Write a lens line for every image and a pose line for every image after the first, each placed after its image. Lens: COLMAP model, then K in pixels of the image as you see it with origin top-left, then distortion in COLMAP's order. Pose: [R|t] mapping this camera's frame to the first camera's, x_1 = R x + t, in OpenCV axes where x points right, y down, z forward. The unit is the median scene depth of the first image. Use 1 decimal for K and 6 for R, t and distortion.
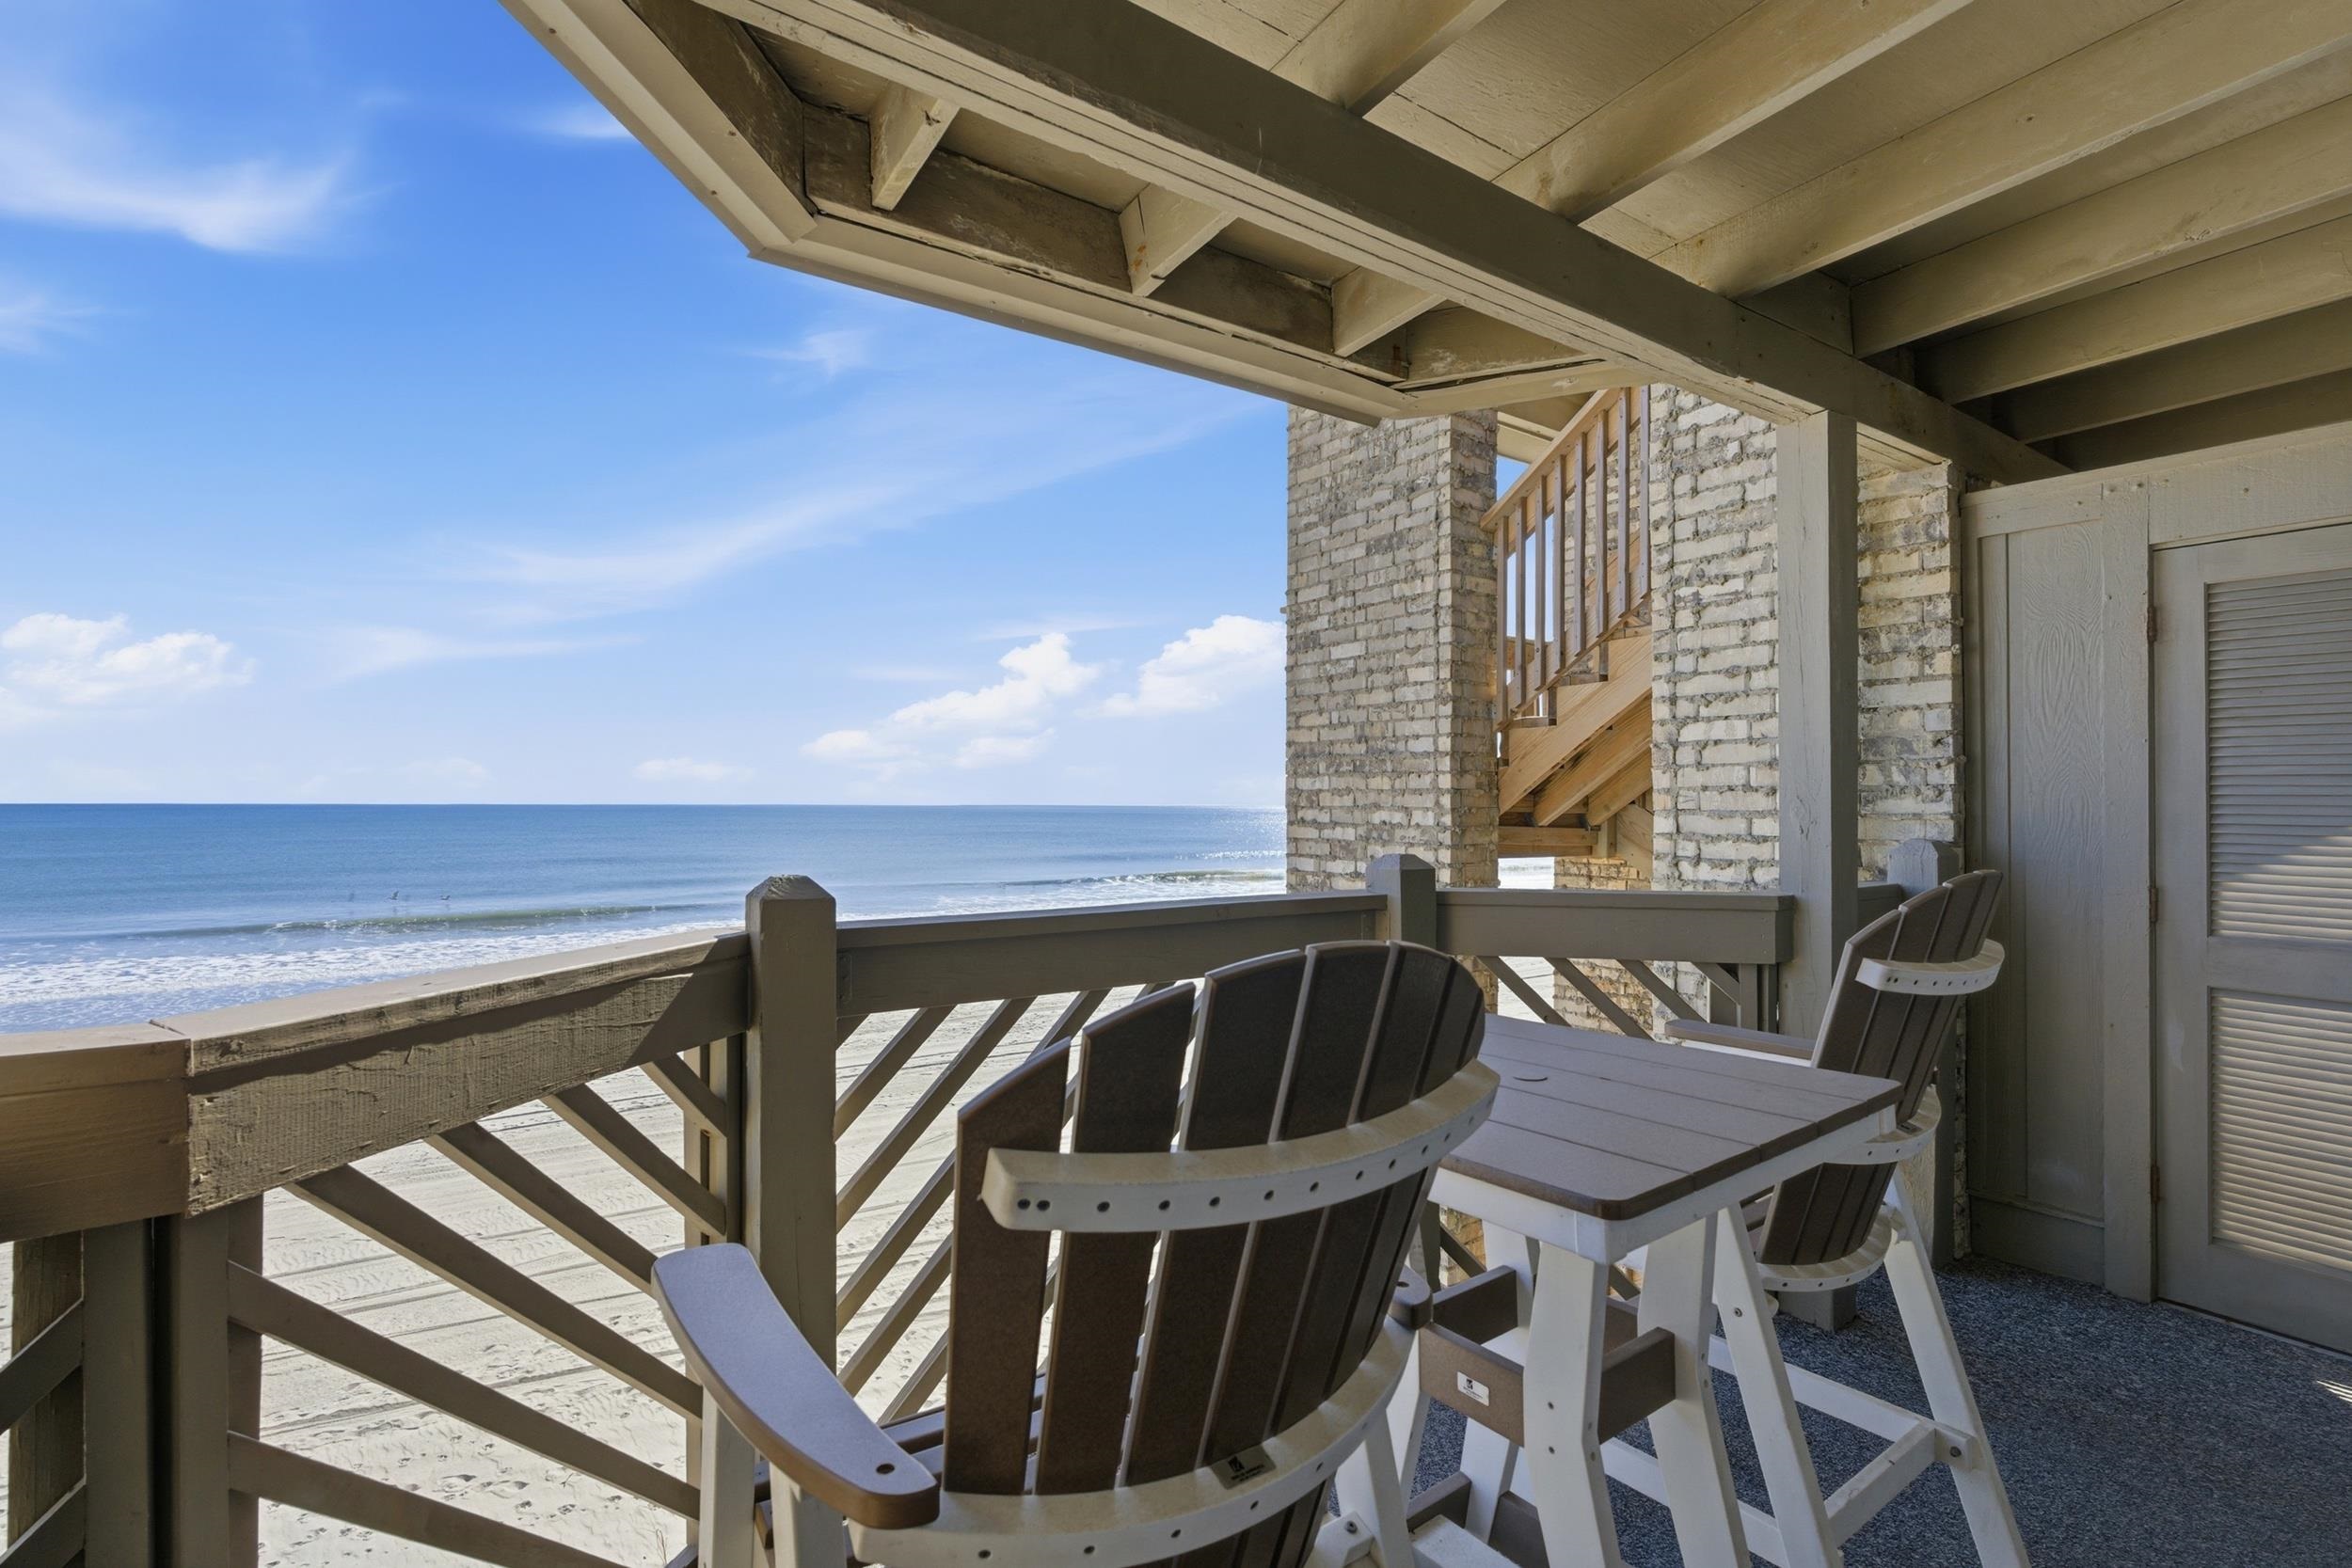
lens RADIAL K [[1037.6, 0, 1152.9], [0, 1037.6, 798.6], [0, 0, 1]] dist [-0.003896, 0.001176]
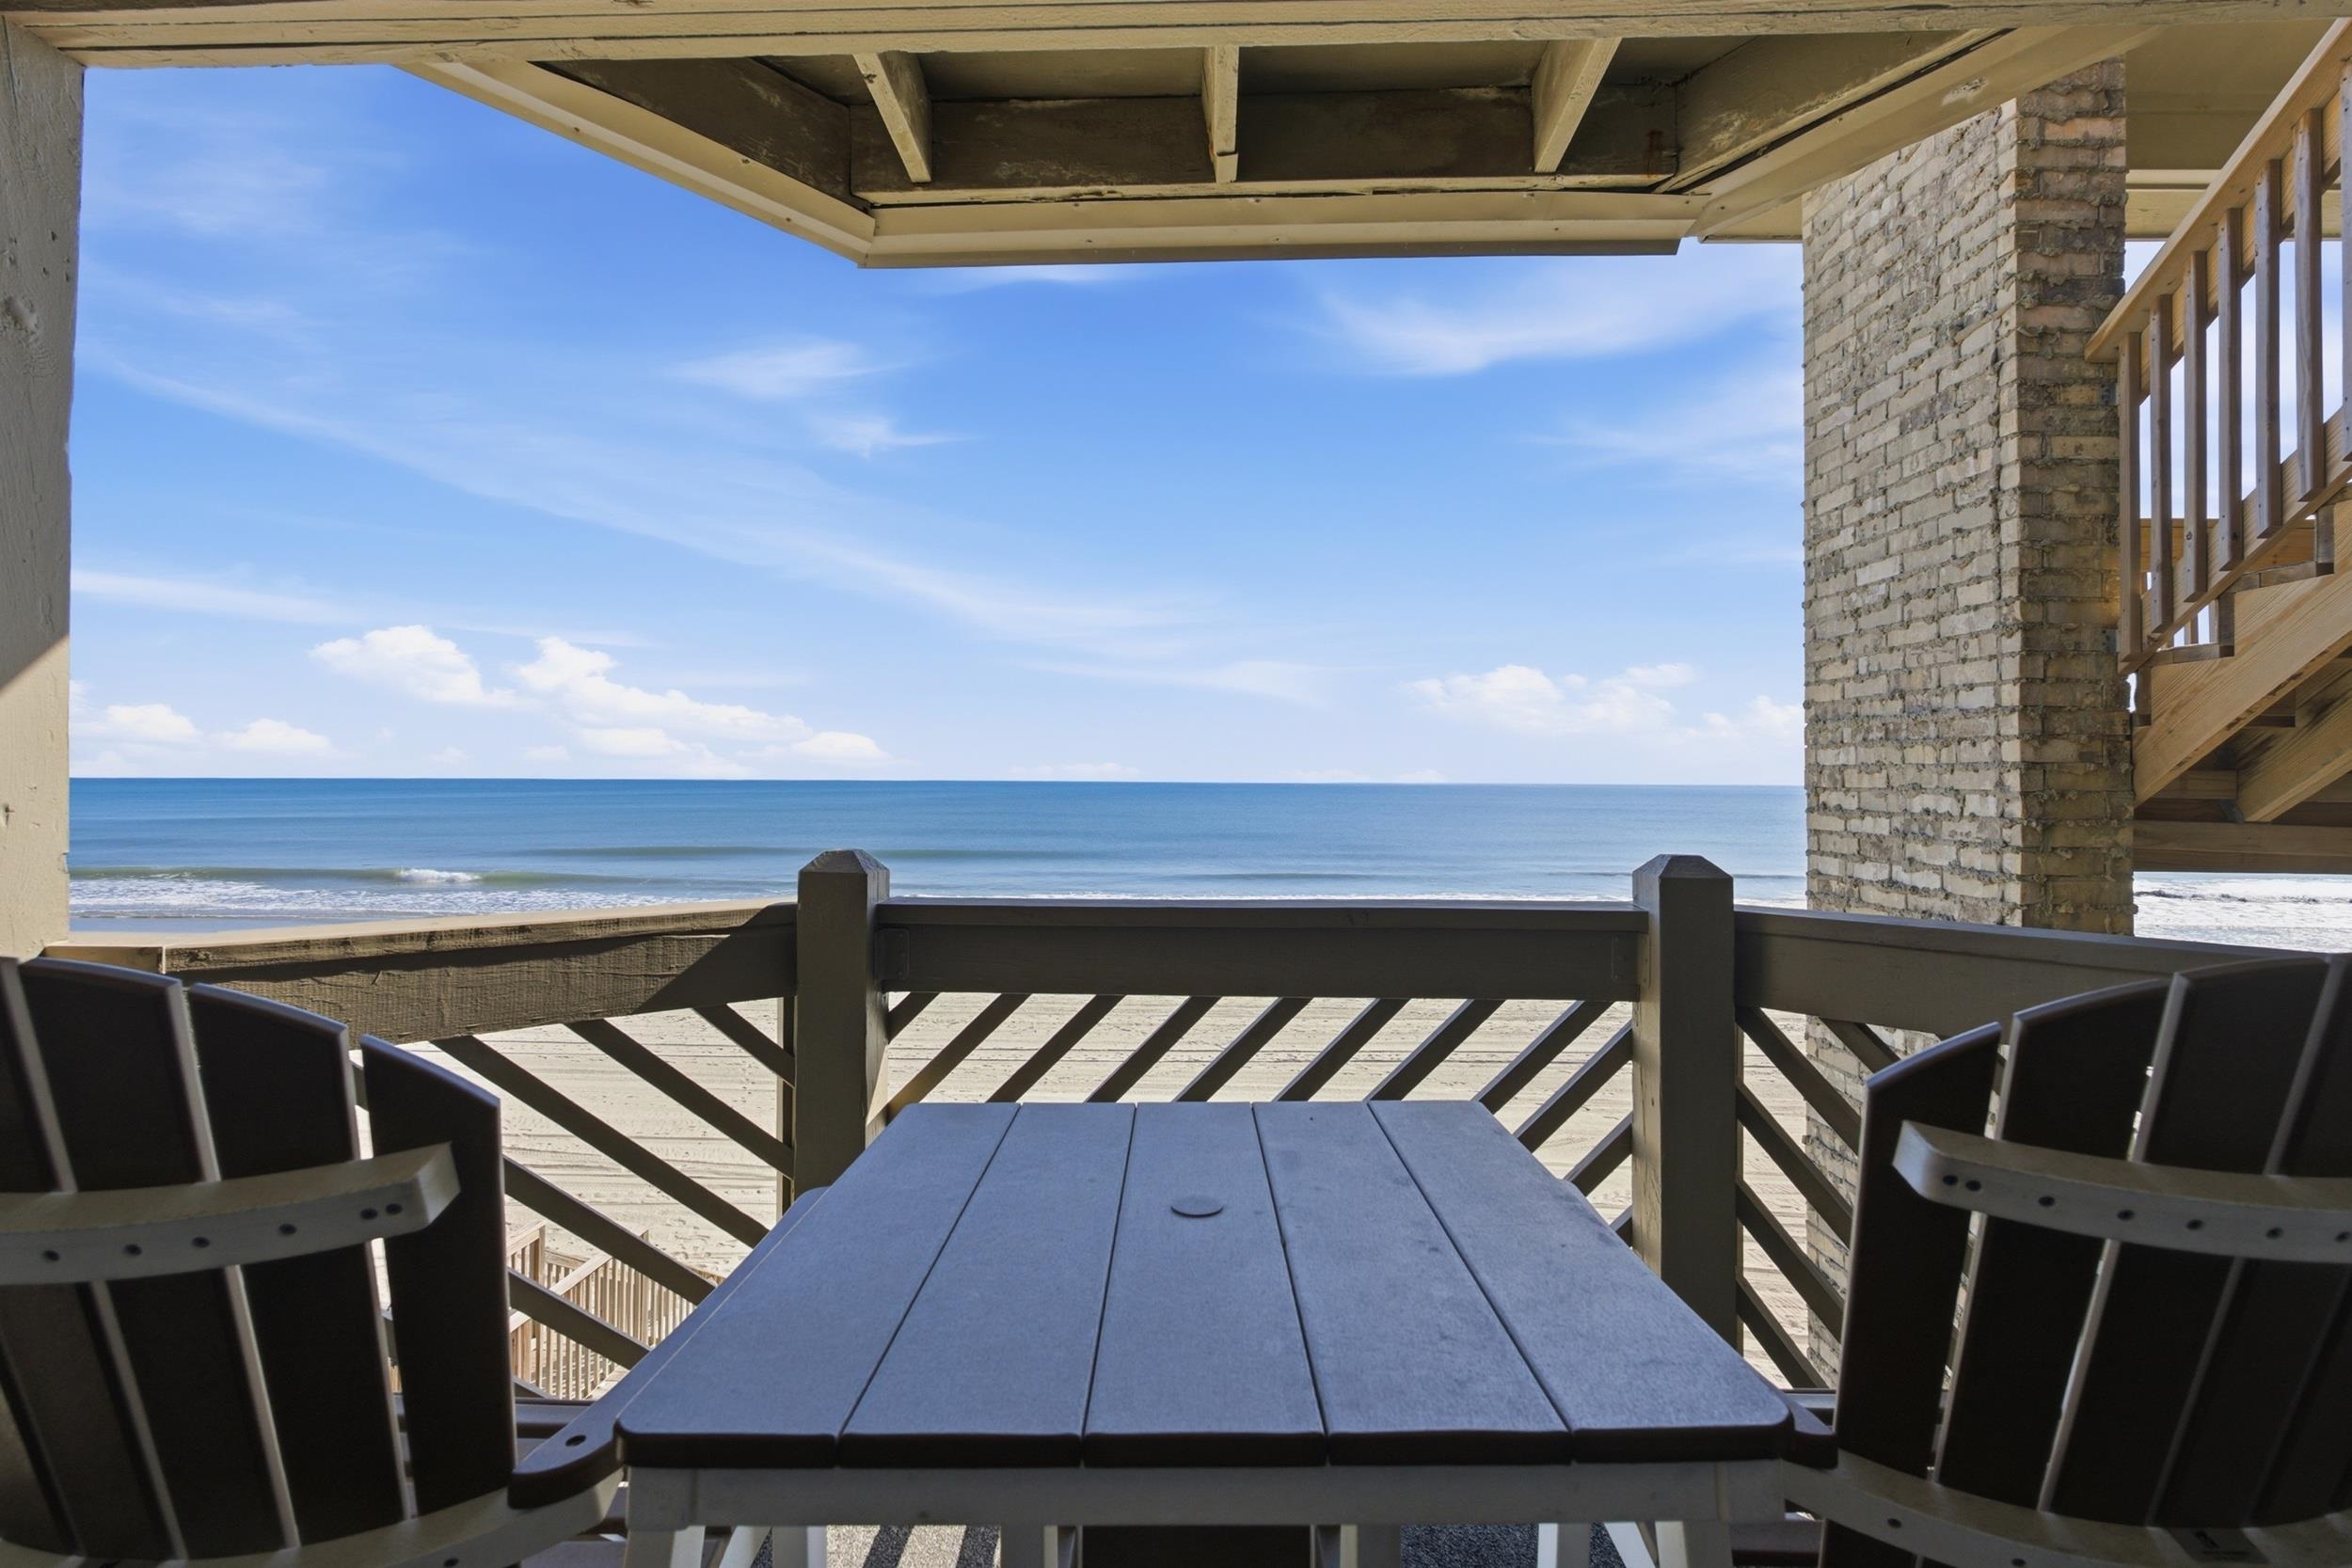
lens RADIAL K [[1037.6, 0, 1162.4], [0, 1037.6, 773.7], [0, 0, 1]] dist [-0.003896, 0.001176]
pose [[0.817544, -0.003598, -0.575855, 0.219484], [0.000339, 0.999983, -0.005767, 0.001602], [0.575866, 0.004519, 0.817532, 0.142225]]
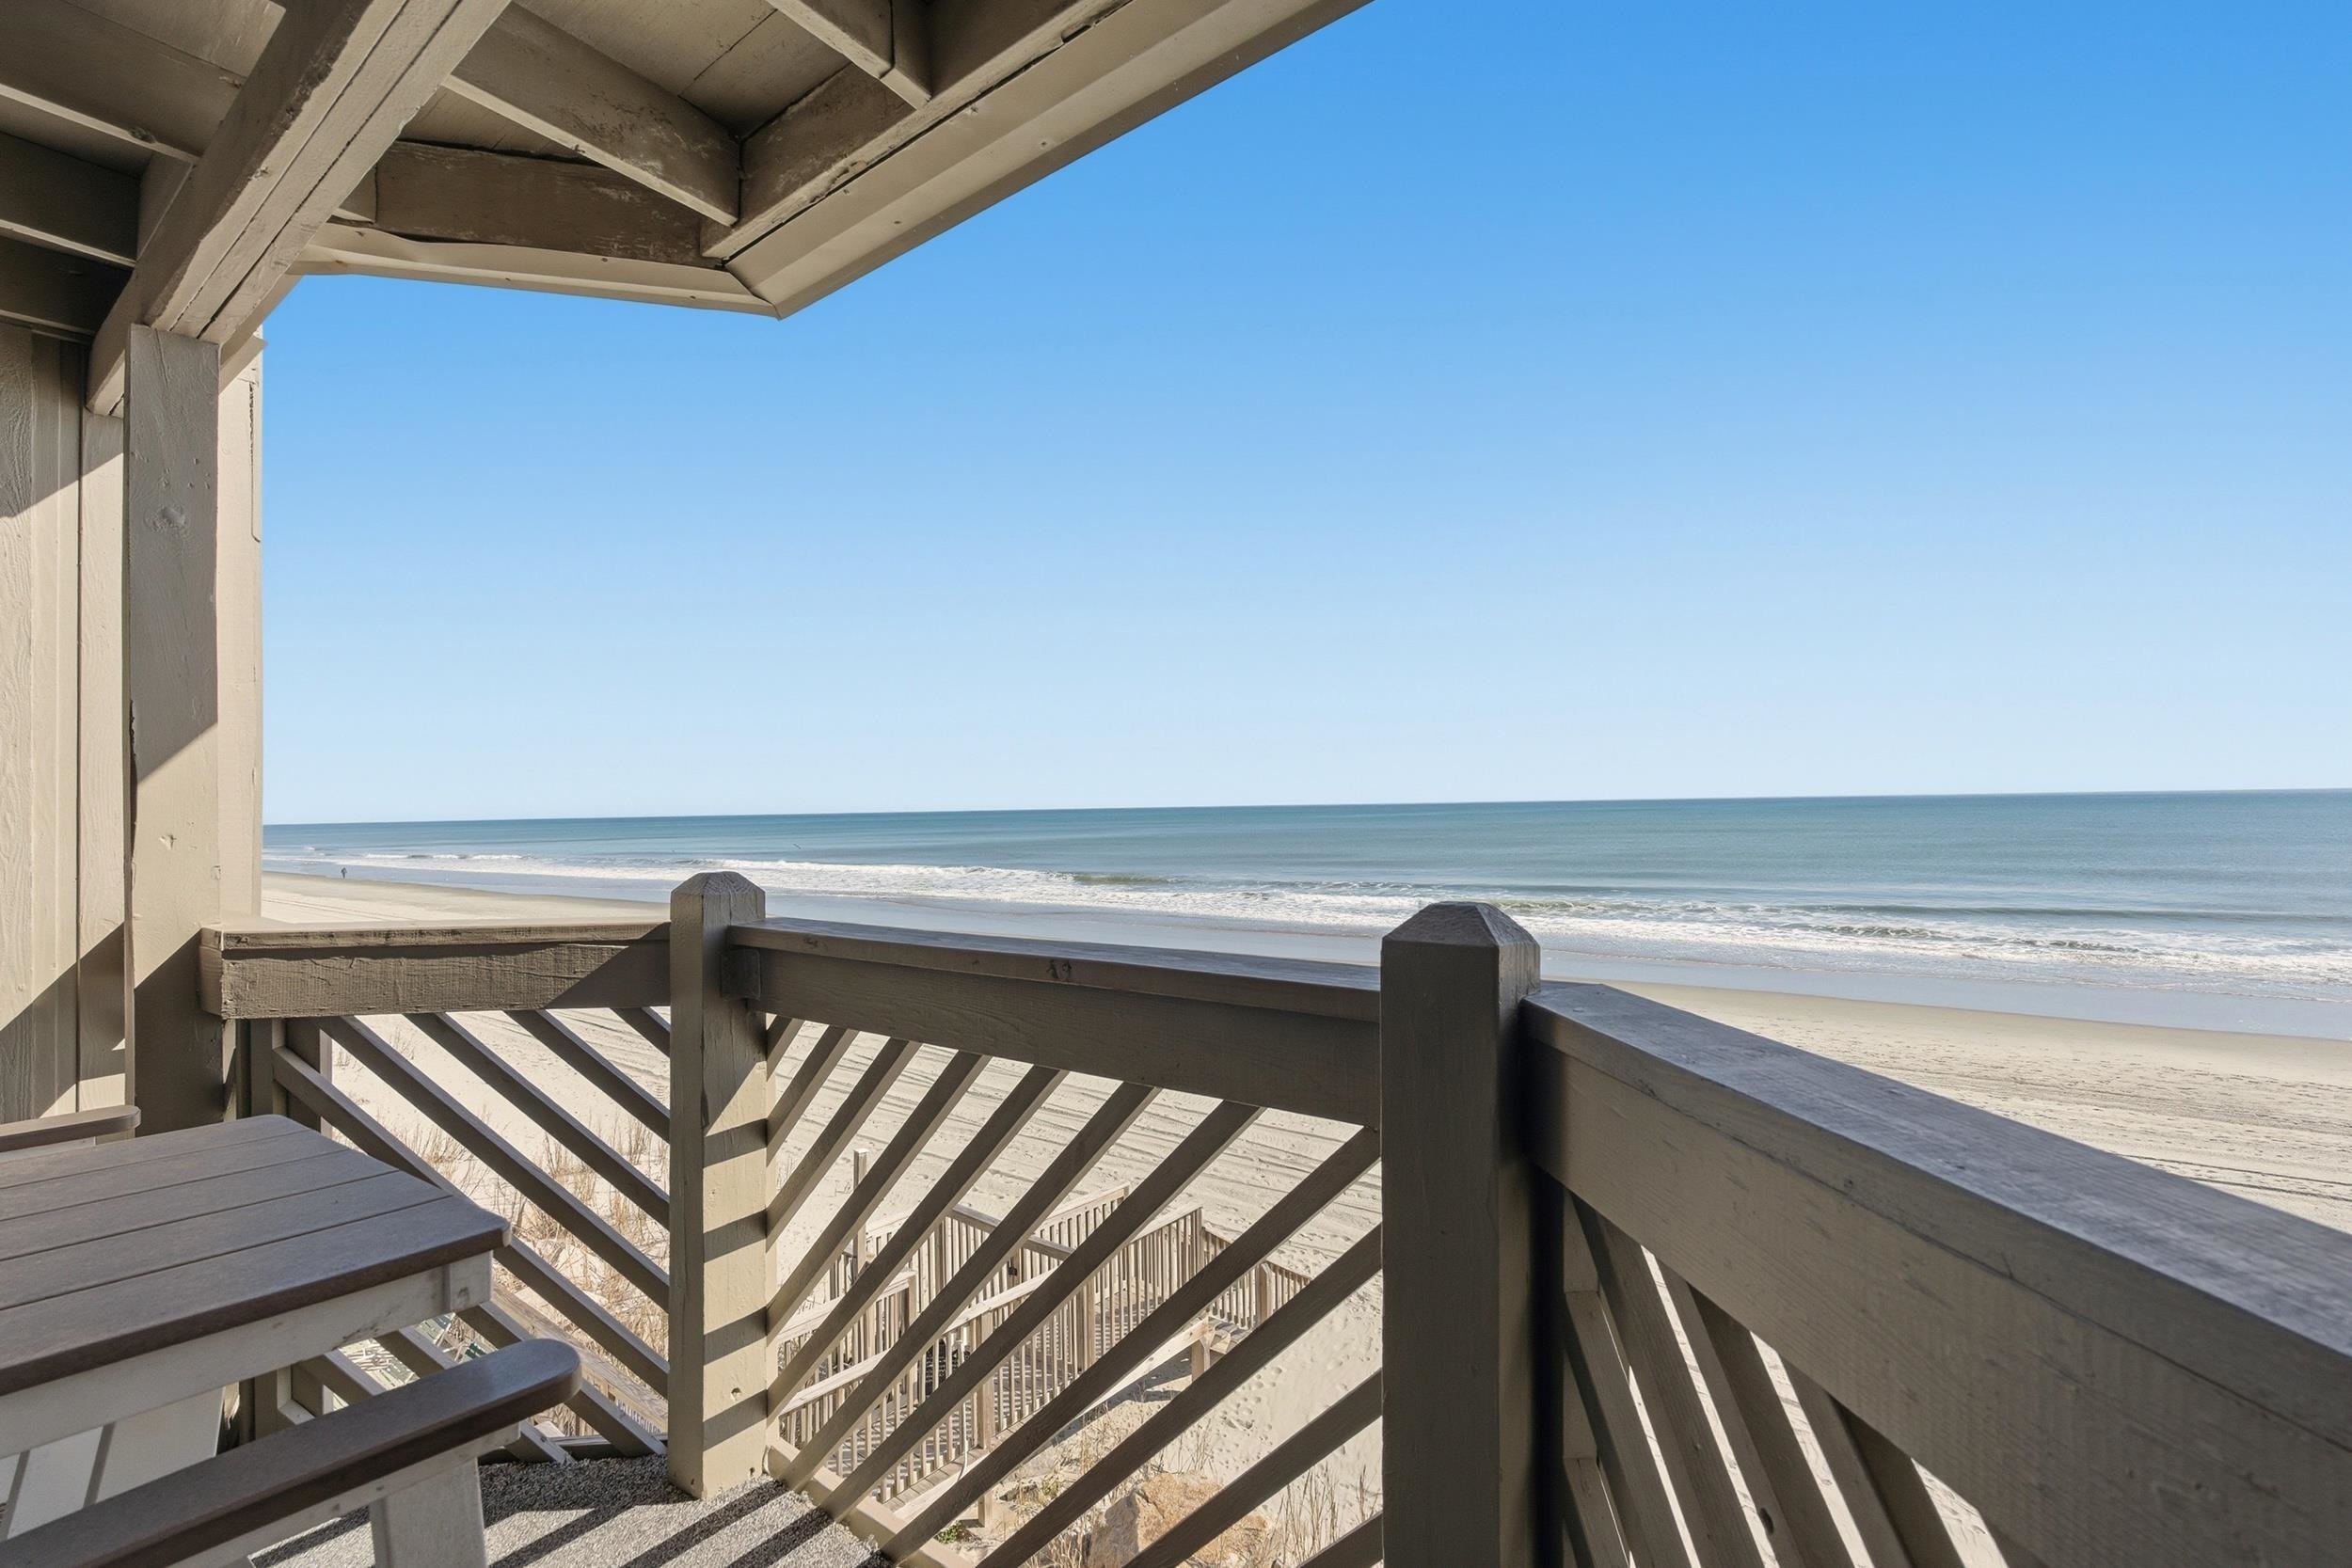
lens RADIAL K [[1037.6, 0, 1175.8], [0, 1037.6, 787.5], [0, 0, 1]] dist [-0.003896, 0.001176]
pose [[0.344121, -0.025491, -0.938579, 0.367225], [0.021840, 0.999578, -0.019140, 0.006576], [0.938671, -0.013912, 0.344533, 0.463073]]
